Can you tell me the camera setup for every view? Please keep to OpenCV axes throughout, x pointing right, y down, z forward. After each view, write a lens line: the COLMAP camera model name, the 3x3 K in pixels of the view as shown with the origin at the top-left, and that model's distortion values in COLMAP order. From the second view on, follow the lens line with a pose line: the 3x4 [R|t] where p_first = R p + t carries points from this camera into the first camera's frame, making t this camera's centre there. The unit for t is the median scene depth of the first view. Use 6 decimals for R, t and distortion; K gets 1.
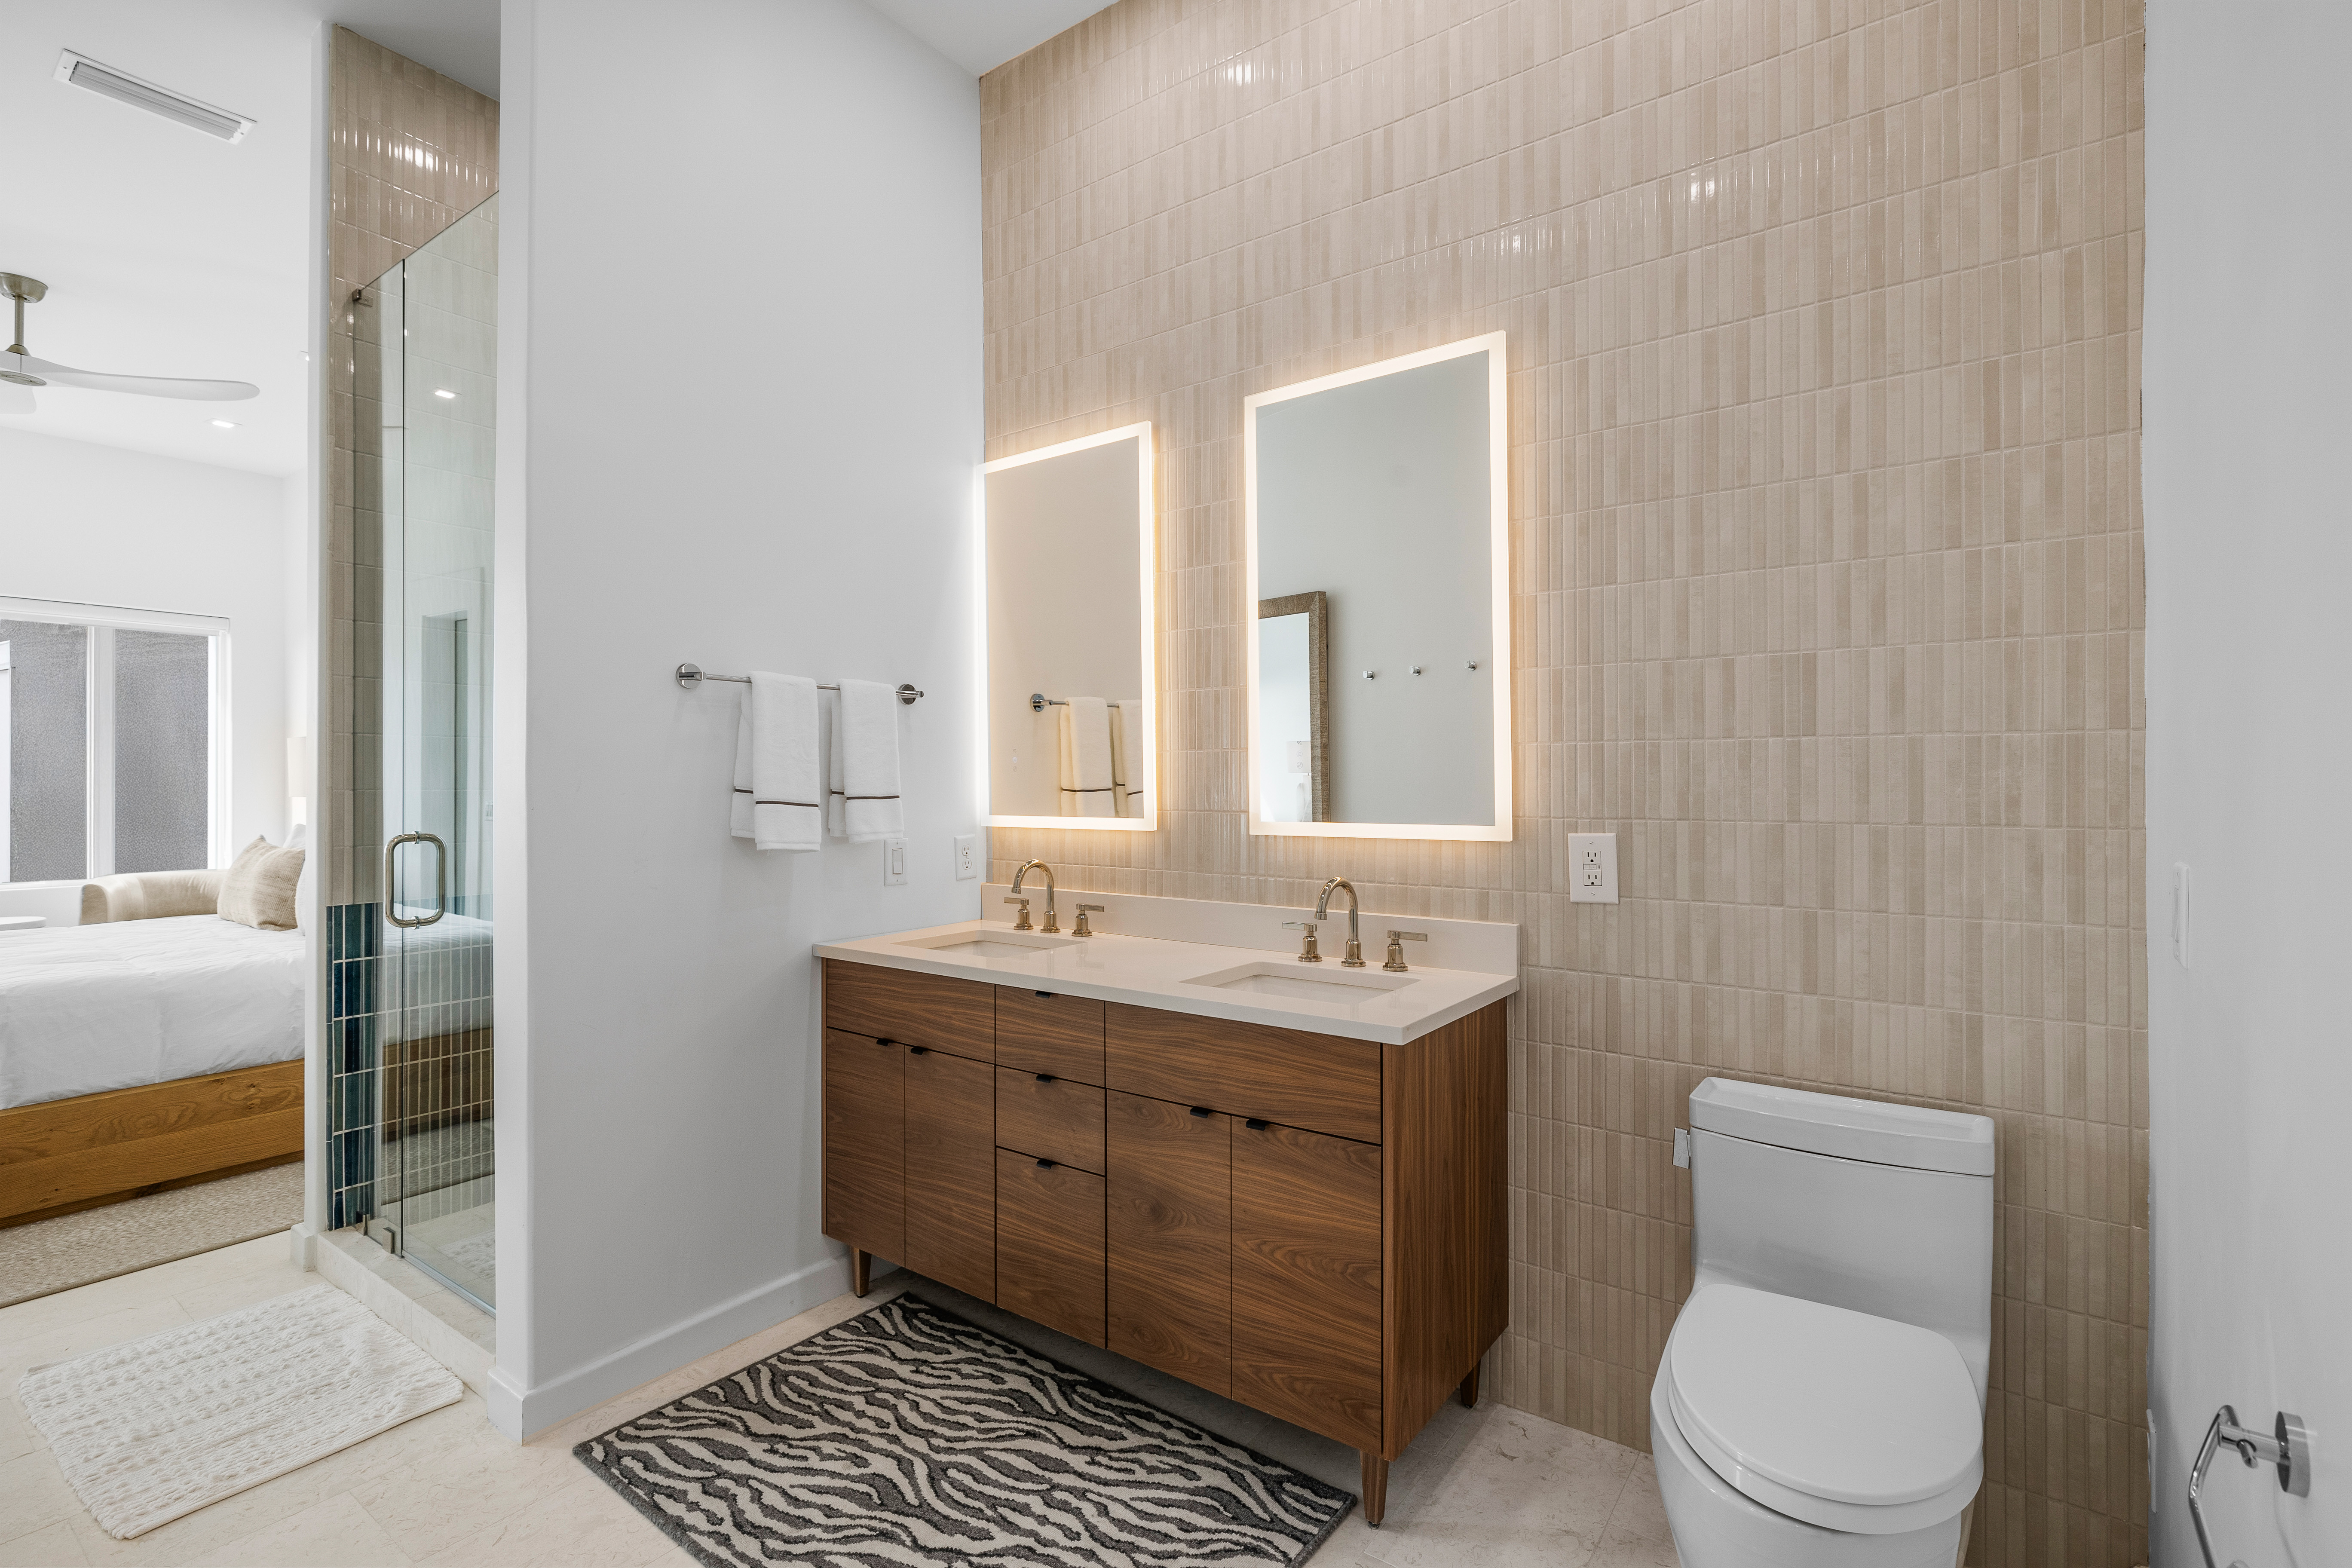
lens RADIAL K [[1083.5, 0, 1176.1], [0, 1083.5, 783.2], [0, 0, 1]] dist [0.001568, 0.001126]
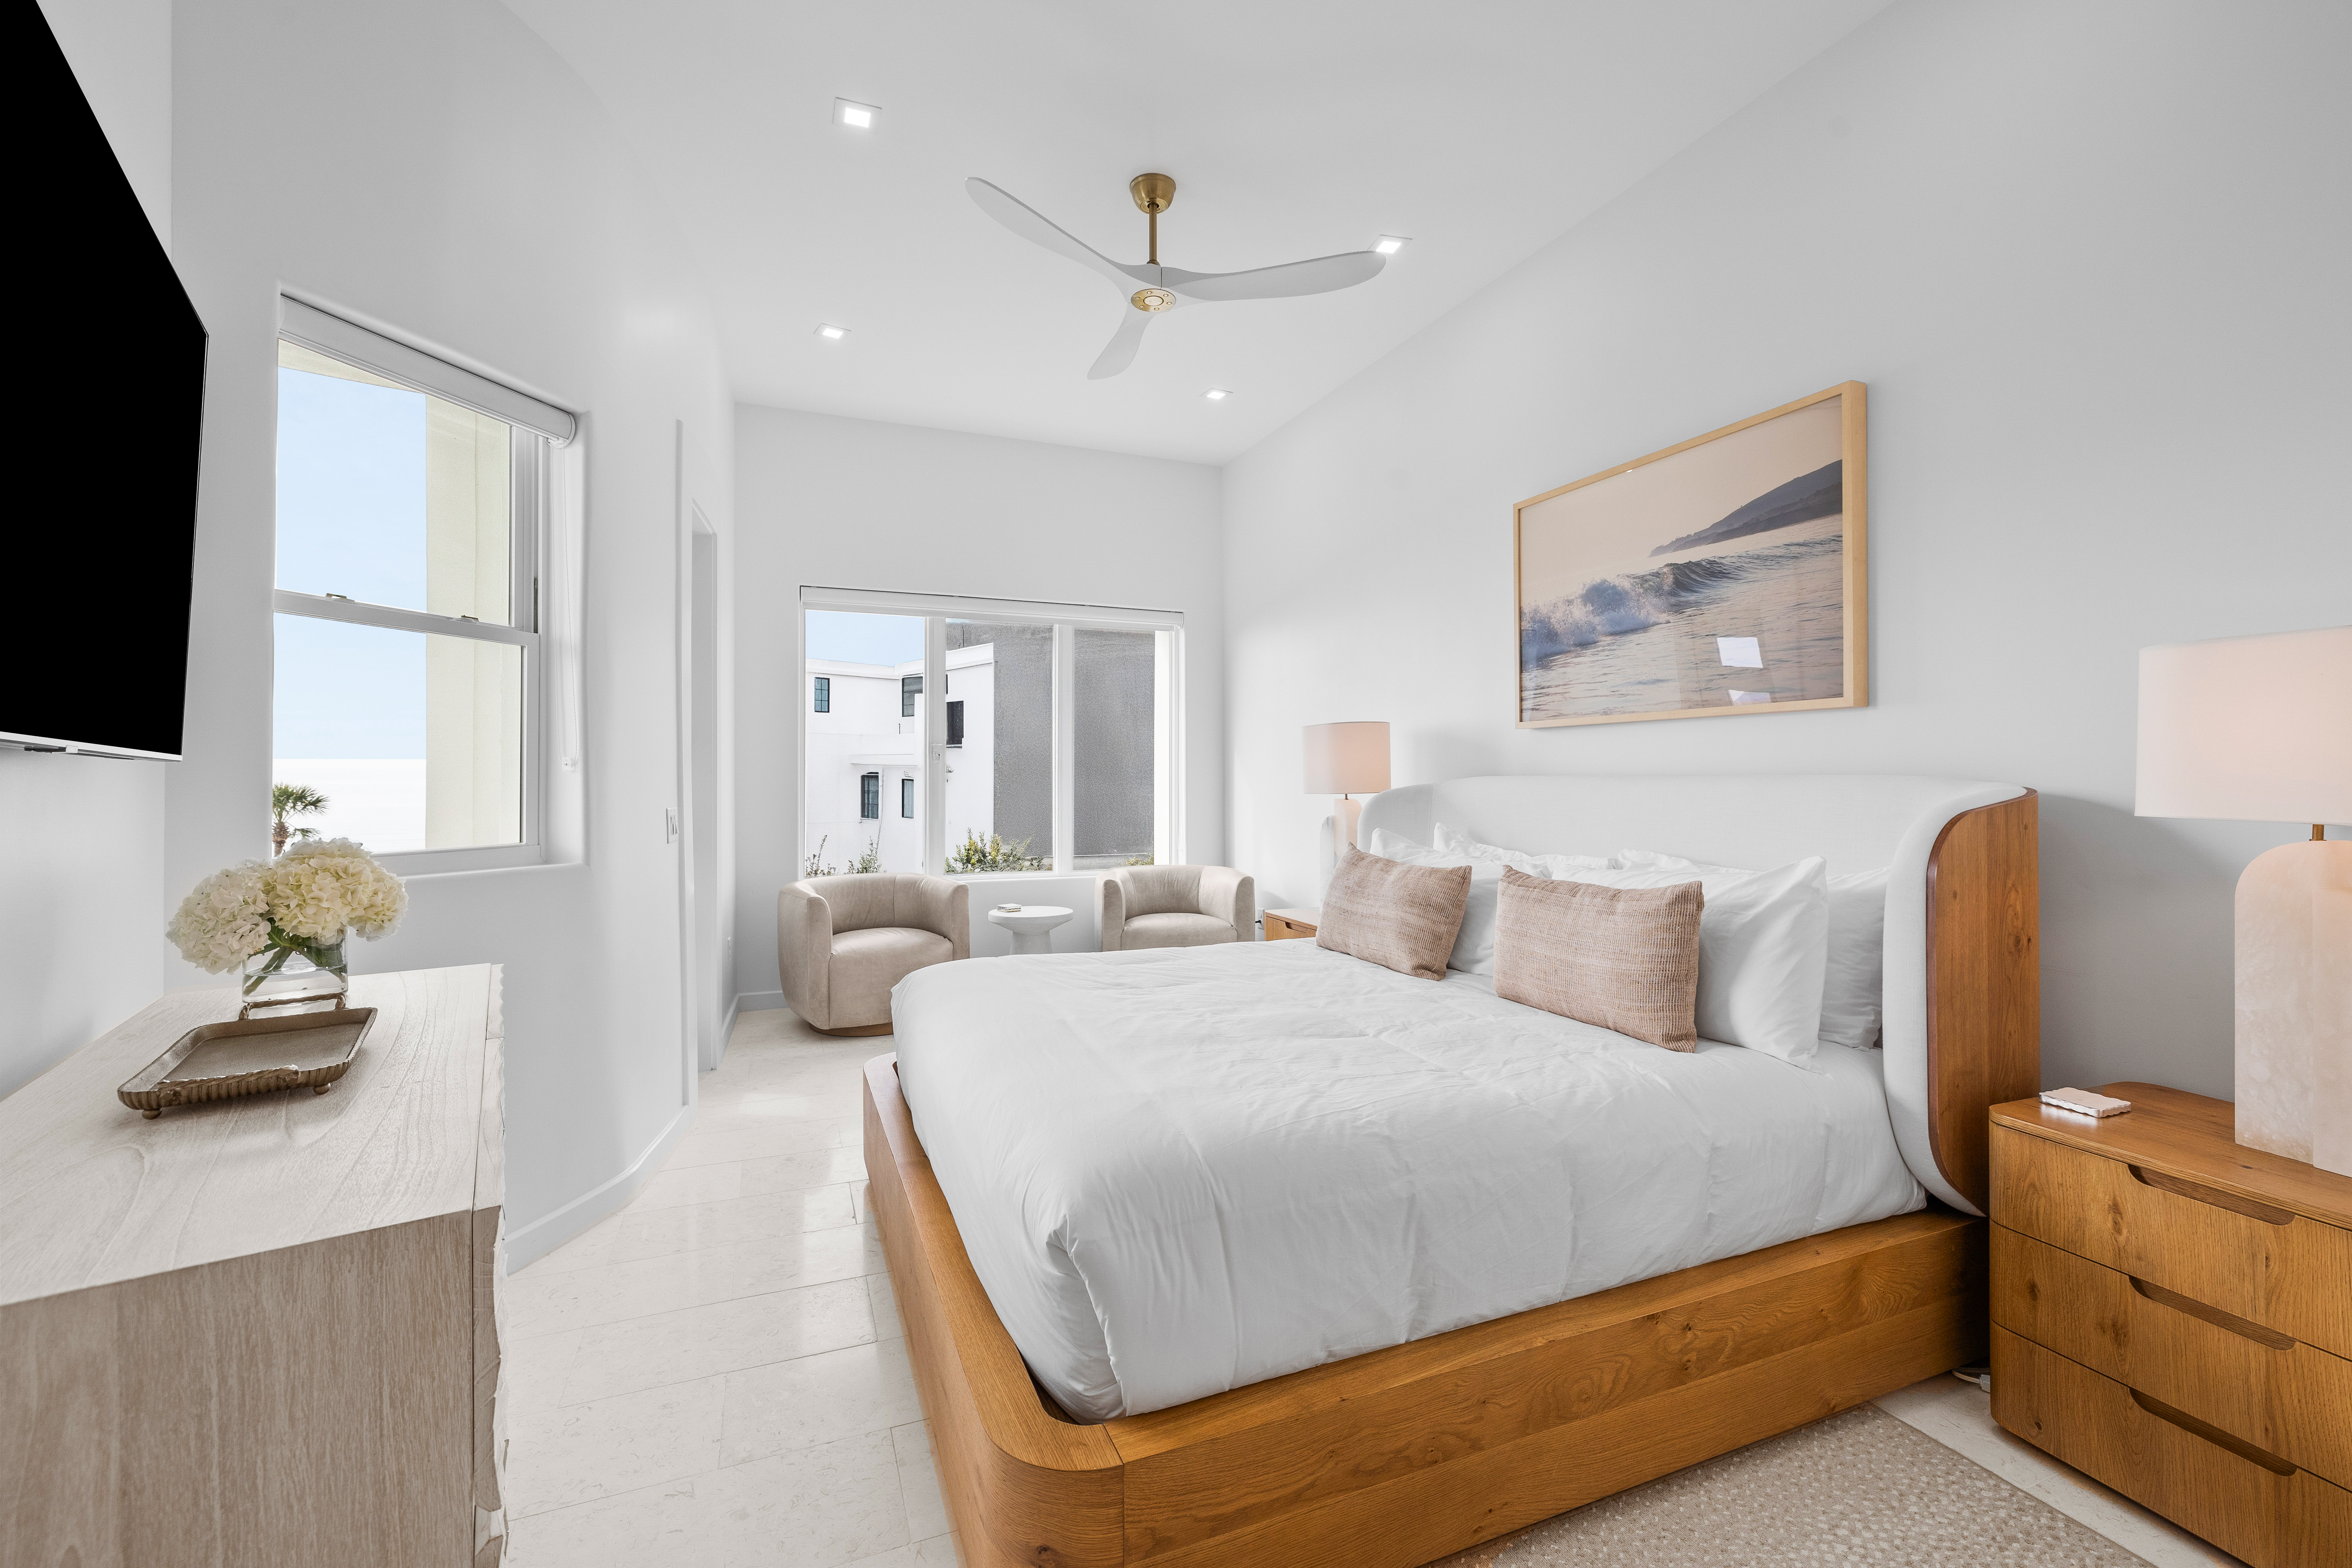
lens RADIAL K [[978.2, 0, 1171.7], [0, 978.2, 771.8], [0, 0, 1]] dist [-0.000644, -0.000580]
pose [[0.867659, 0.009052, -0.497077, -0.834208], [-0.012399, 0.999917, -0.003435, 0.001399], [0.497005, 0.009144, 0.867700, 0.436375]]
